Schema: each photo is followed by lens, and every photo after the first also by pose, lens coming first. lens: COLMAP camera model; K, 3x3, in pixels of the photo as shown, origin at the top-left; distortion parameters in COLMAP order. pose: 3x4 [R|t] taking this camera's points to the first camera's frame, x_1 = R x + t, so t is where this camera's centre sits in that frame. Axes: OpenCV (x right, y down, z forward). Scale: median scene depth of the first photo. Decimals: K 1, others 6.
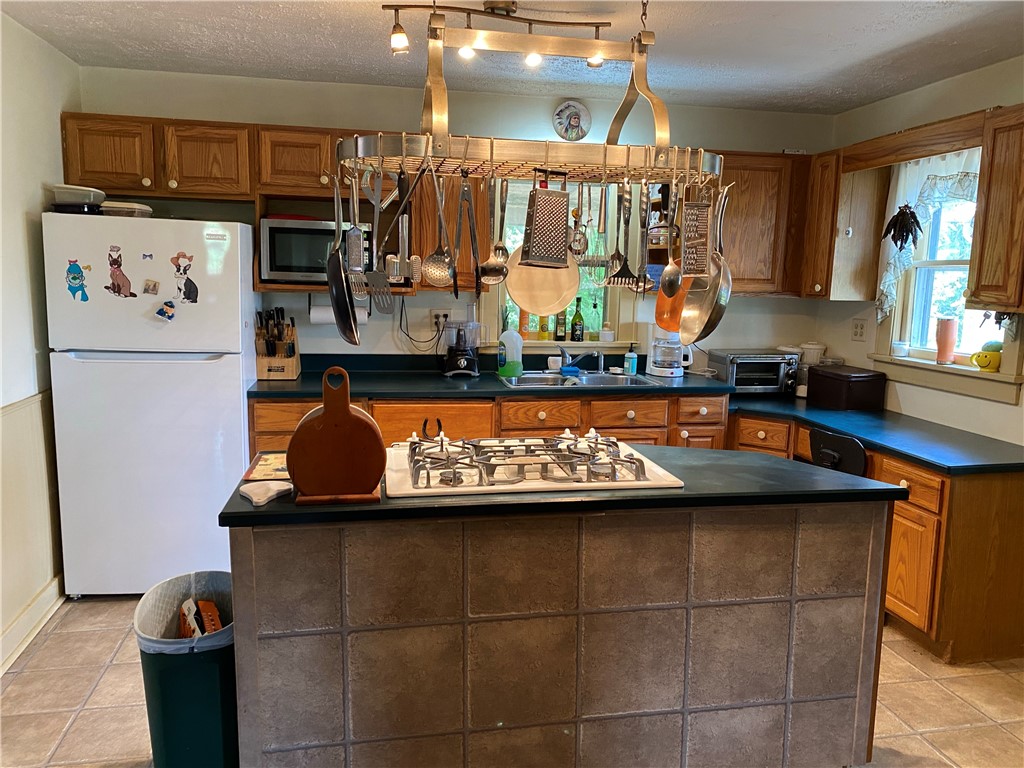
lens RADIAL K [[799.7, 0, 512.0], [0, 799.7, 384.0], [0, 0, 1]] dist [0.092890, -0.006144]
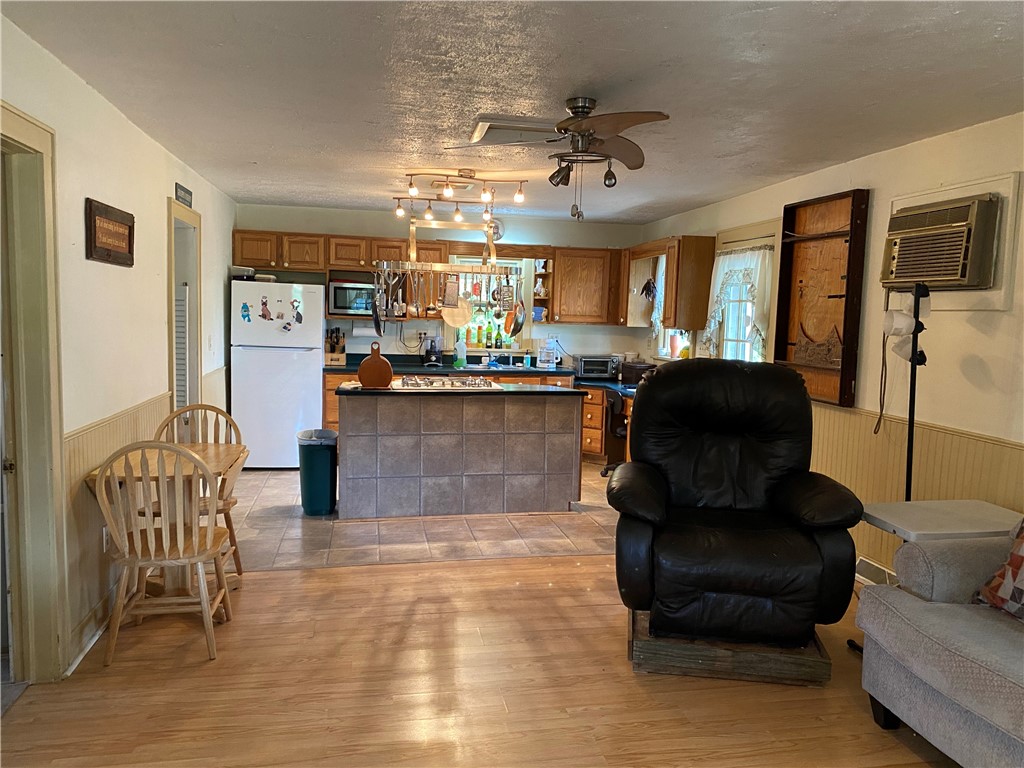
lens RADIAL K [[784.0, 0, 505.5], [0, 784.0, 384.9], [0, 0, 1]] dist [0.257102, -0.000739]
pose [[0.999909, 0.006956, -0.011581, 0.140659], [-0.007500, 0.998840, -0.047569, 0.133257], [0.011236, 0.047651, 0.998801, -0.910975]]
